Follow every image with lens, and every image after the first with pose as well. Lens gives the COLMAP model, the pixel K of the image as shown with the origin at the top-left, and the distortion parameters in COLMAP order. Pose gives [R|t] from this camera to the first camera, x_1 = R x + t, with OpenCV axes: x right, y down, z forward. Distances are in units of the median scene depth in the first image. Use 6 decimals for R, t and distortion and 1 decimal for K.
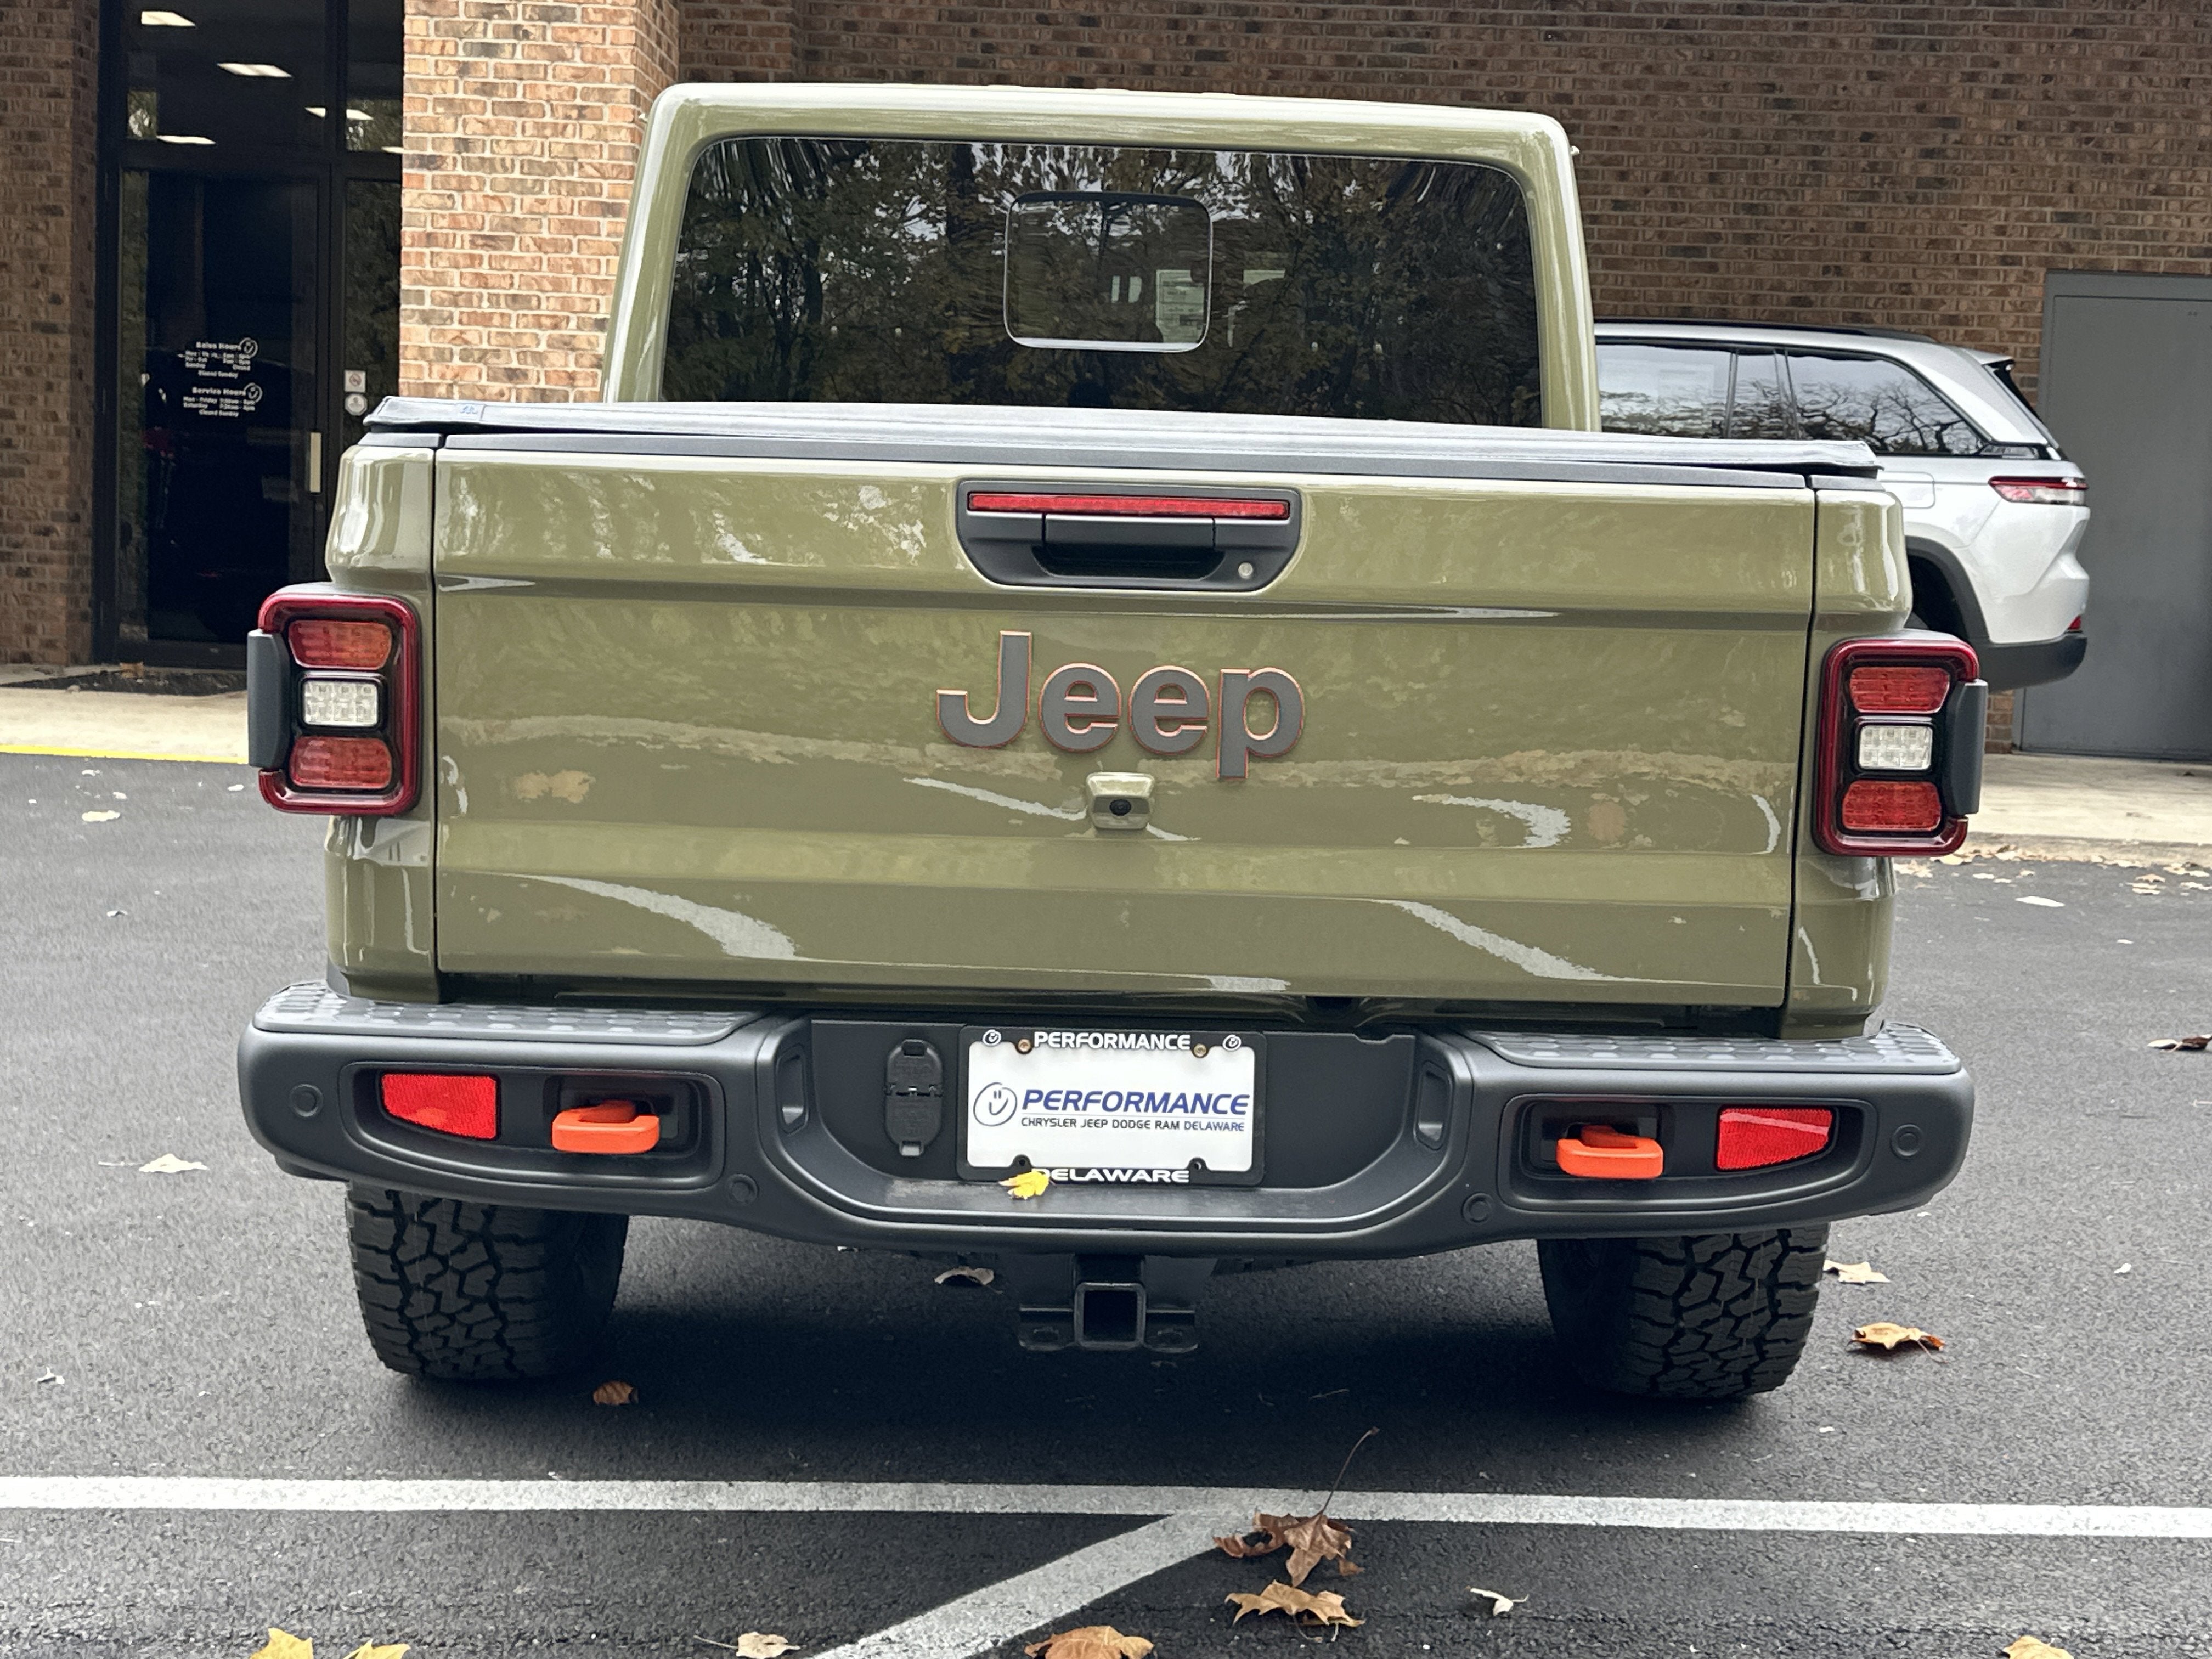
lens RADIAL K [[2844.3, 0, 1106.0], [0, 2844.3, 829.5], [0, 0, 1]] dist [0.199382, -0.433928]
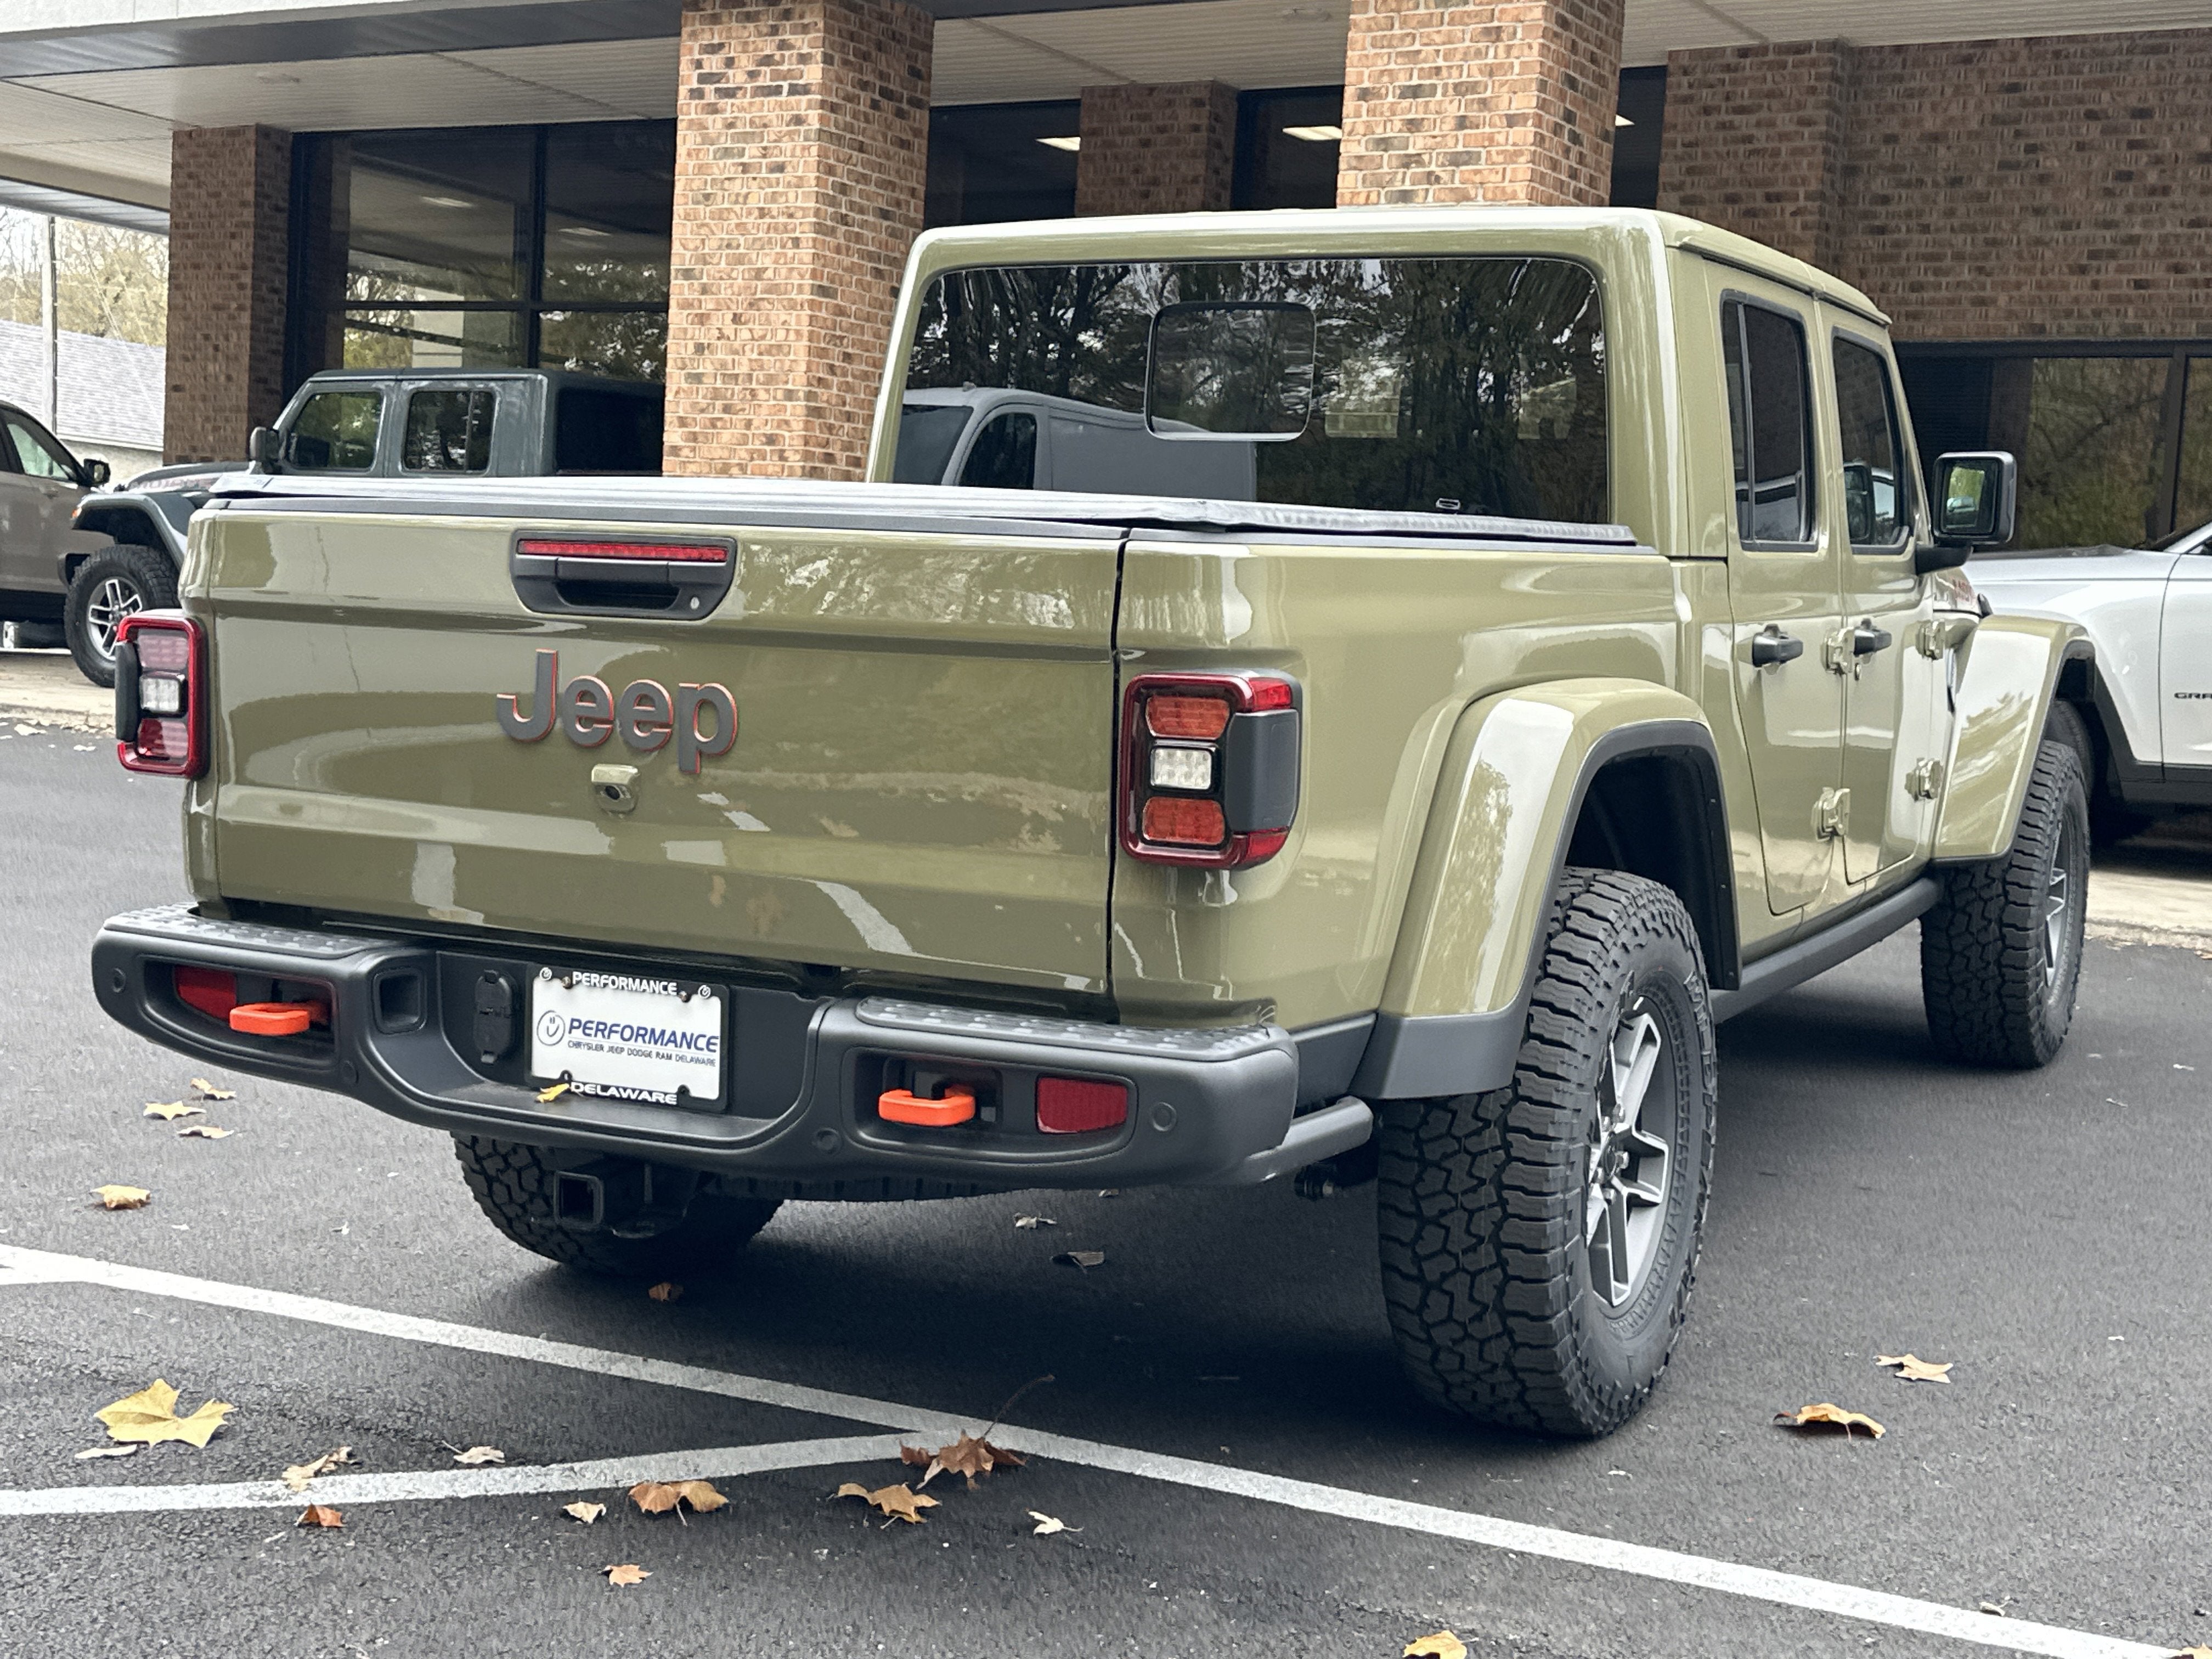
lens RADIAL K [[2844.3, 0, 1106.0], [0, 2844.3, 829.5], [0, 0, 1]] dist [0.199382, -0.433928]
pose [[0.874004, 0.044791, -0.483851, 0.776526], [-0.066177, 0.997437, -0.027205, 0.027381], [0.481392, 0.055797, 0.874728, 0.010954]]
